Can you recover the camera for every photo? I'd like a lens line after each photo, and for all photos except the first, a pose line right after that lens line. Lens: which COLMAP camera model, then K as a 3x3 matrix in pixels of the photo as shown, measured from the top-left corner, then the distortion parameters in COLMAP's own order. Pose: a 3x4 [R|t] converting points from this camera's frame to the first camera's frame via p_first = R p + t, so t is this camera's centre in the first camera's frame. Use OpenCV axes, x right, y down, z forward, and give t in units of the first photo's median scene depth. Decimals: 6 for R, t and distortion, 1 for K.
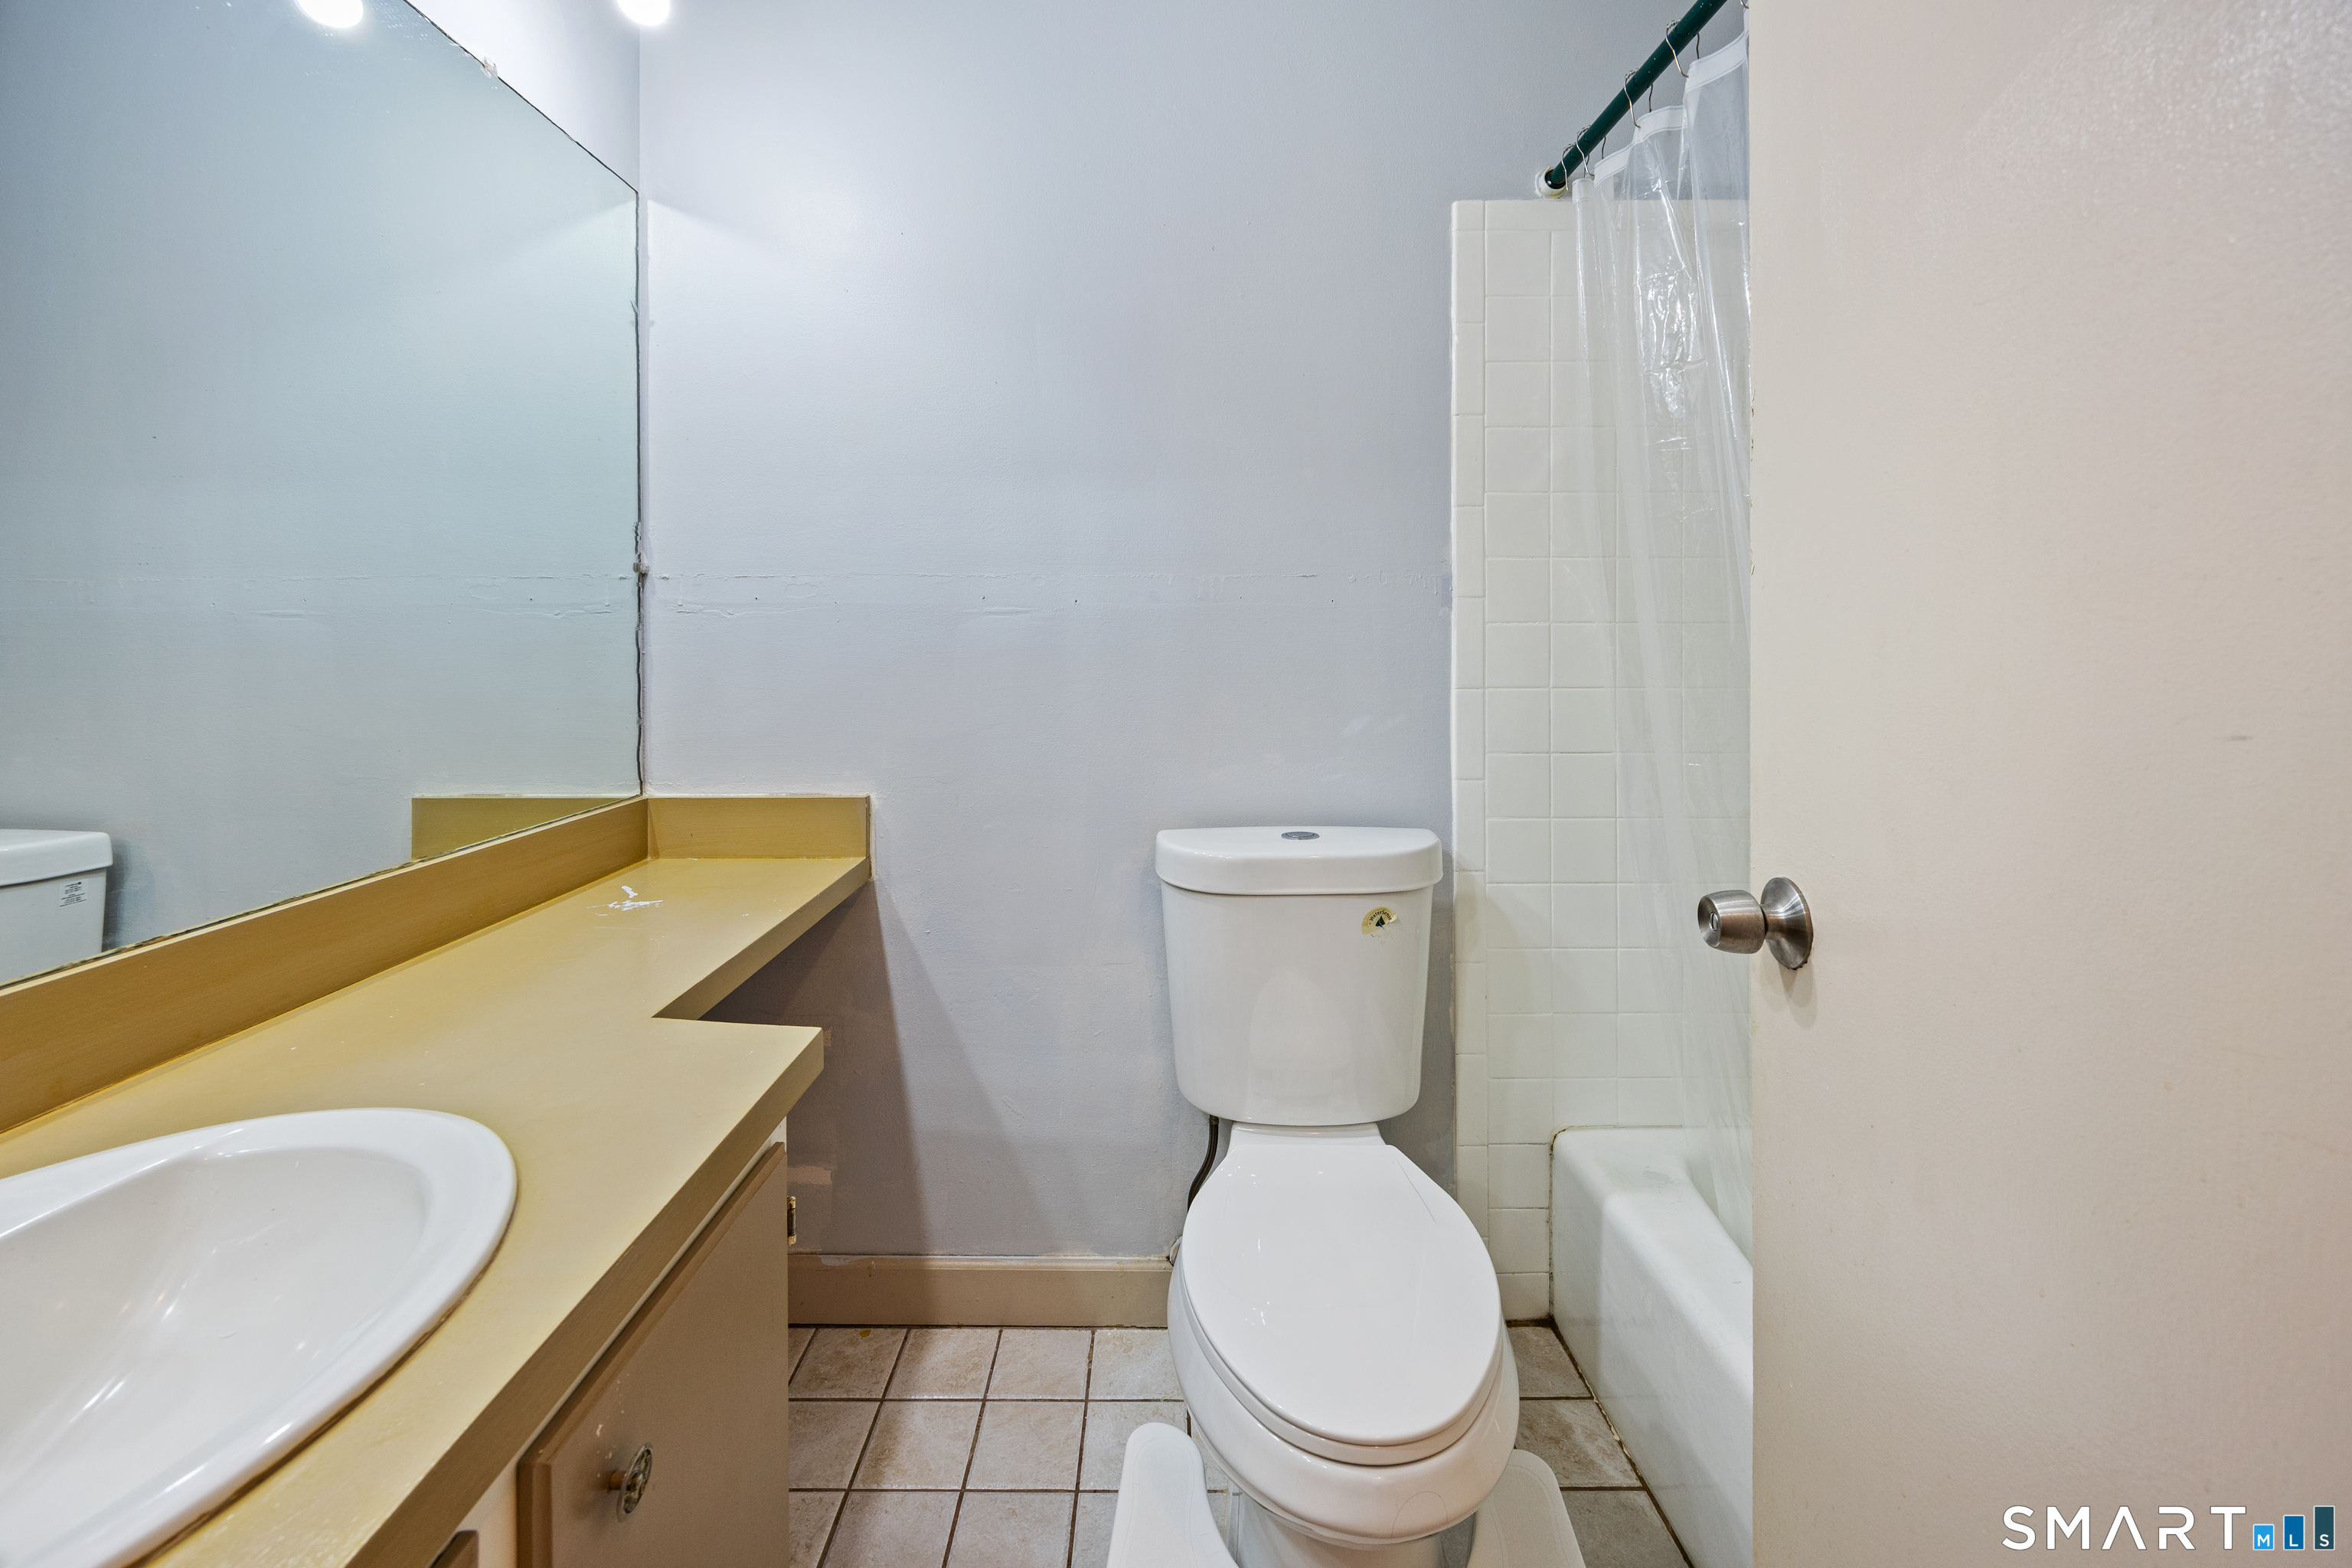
lens RADIAL K [[935.4, 0, 1169.2], [0, 935.4, 655.9], [0, 0, 1]] dist [0.001015, -0.000067]
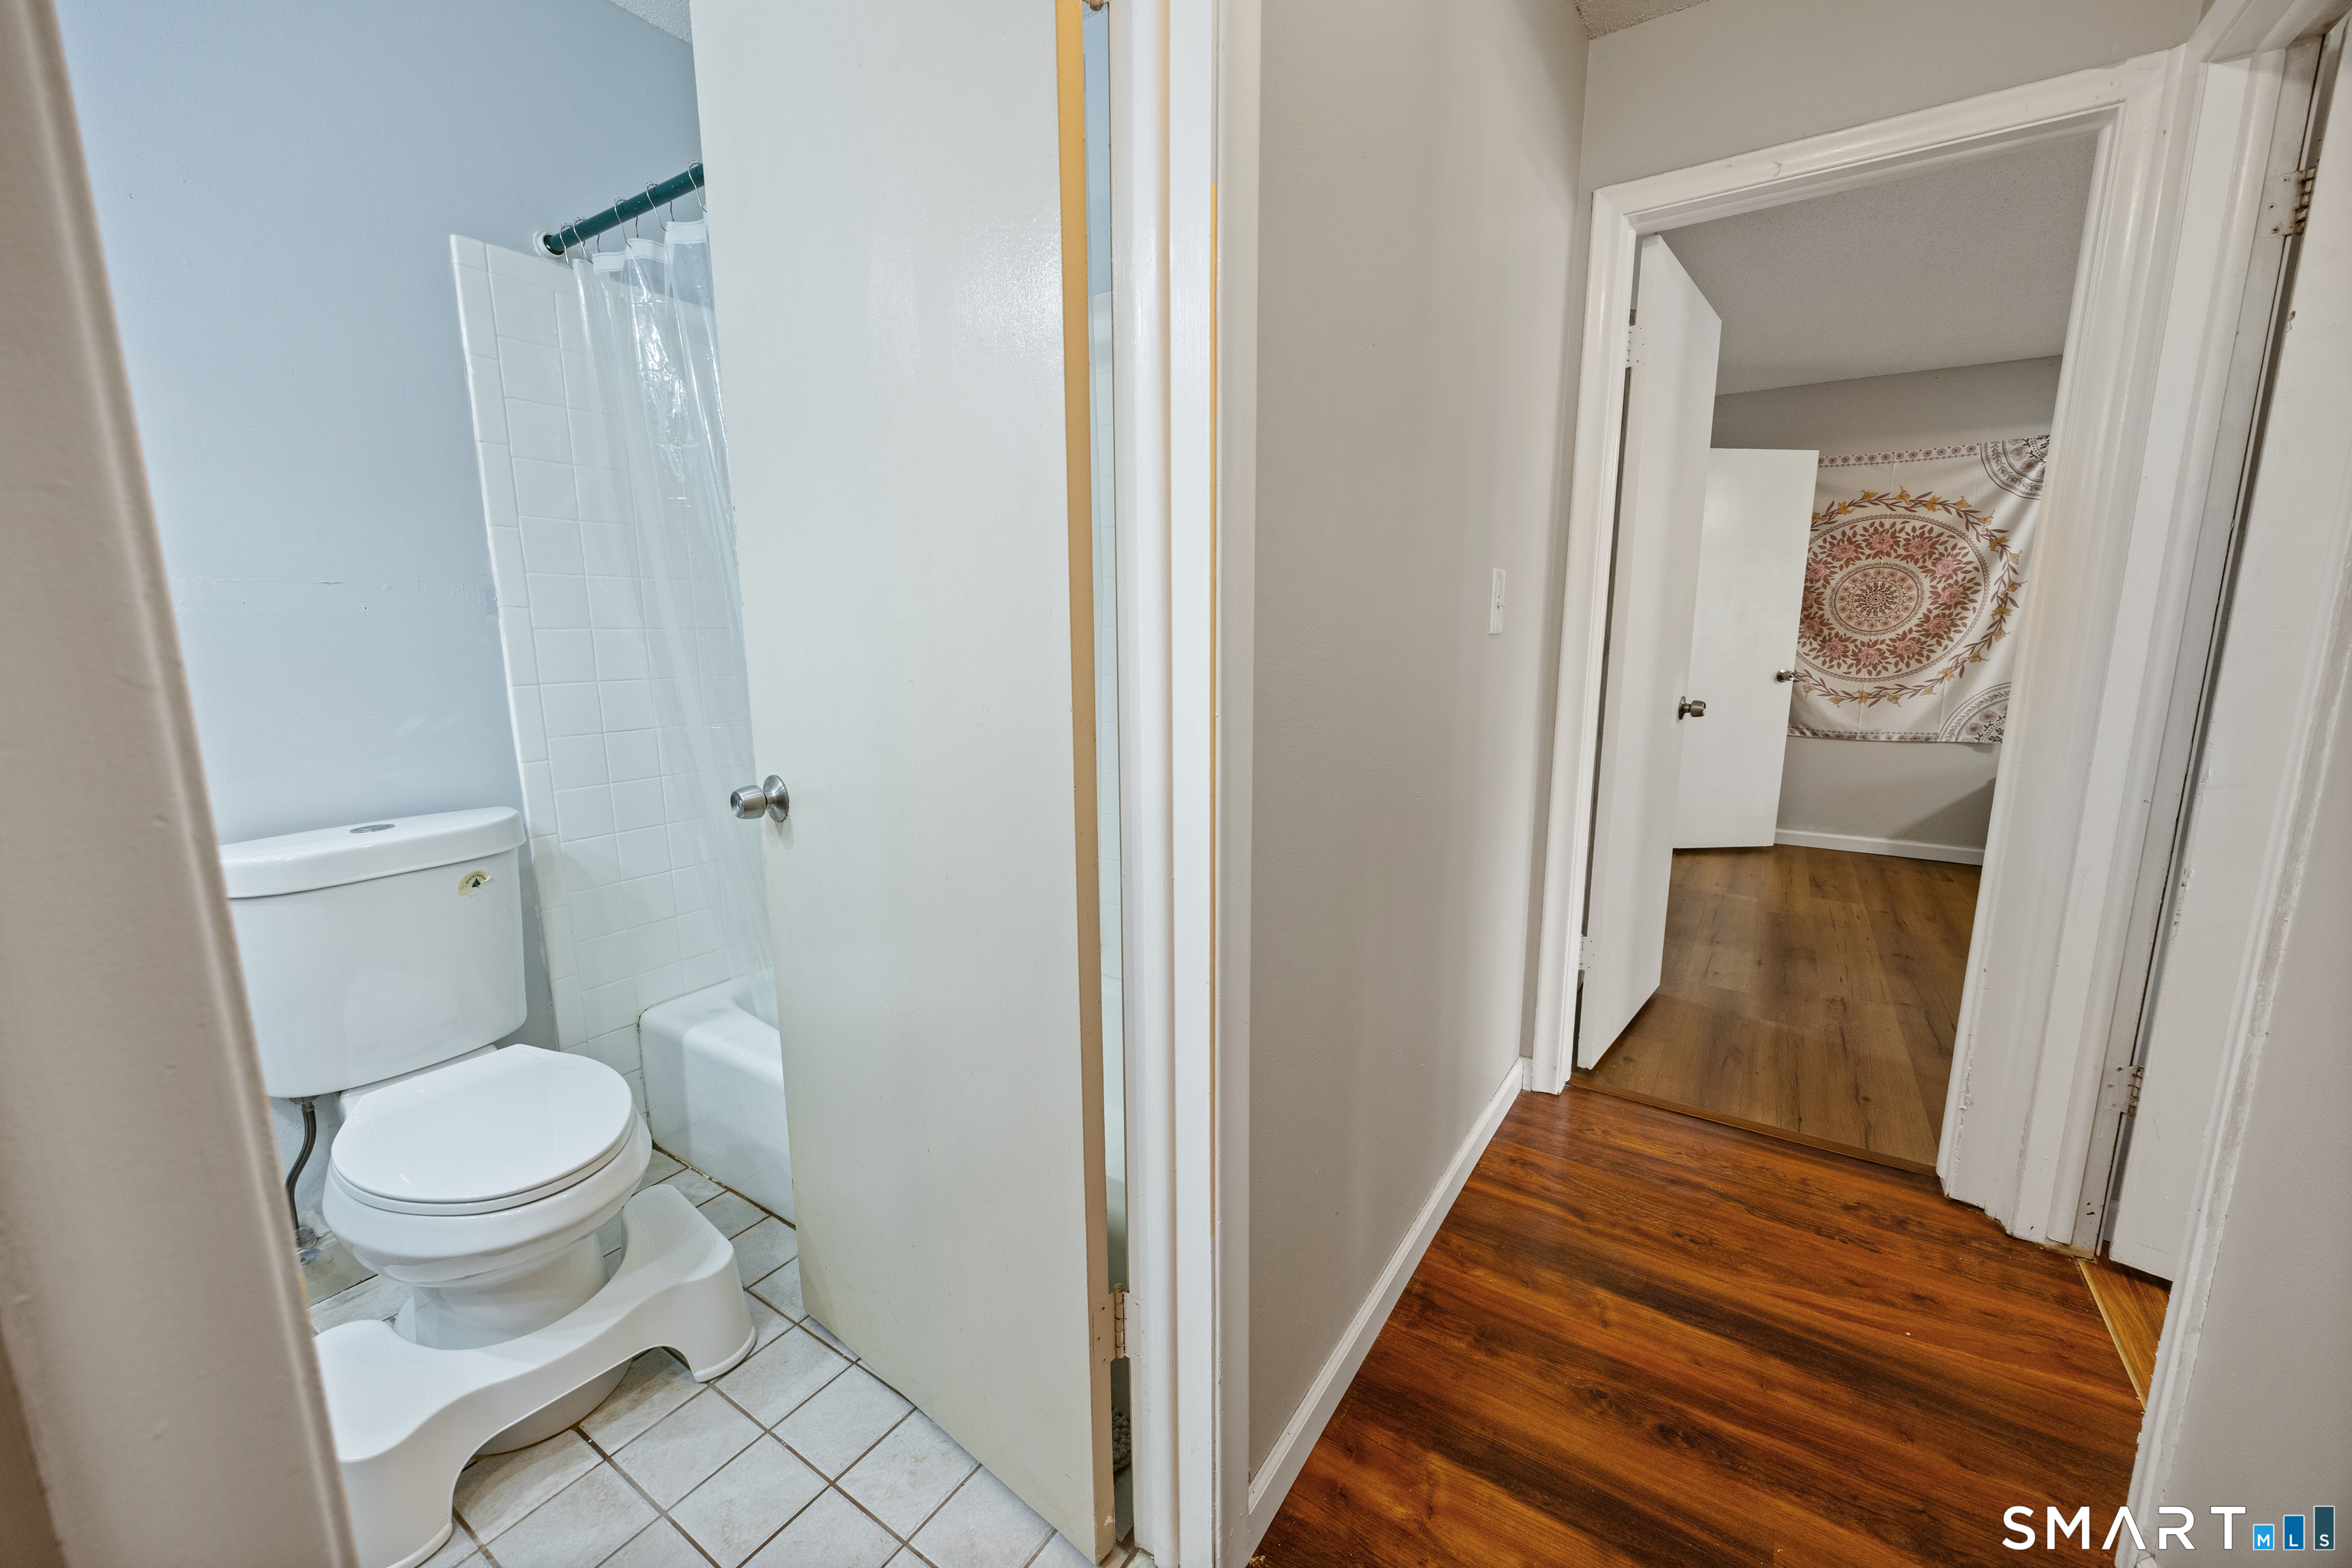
lens RADIAL K [[913.6, 0, 1177.4], [0, 913.6, 769.0], [0, 0, 1]] dist [-0.000132, -0.000147]
pose [[0.543348, -0.129609, 0.829442, -0.236471], [0.020019, 0.989730, 0.141542, -0.008463], [-0.839269, -0.060302, 0.540362, -0.376858]]
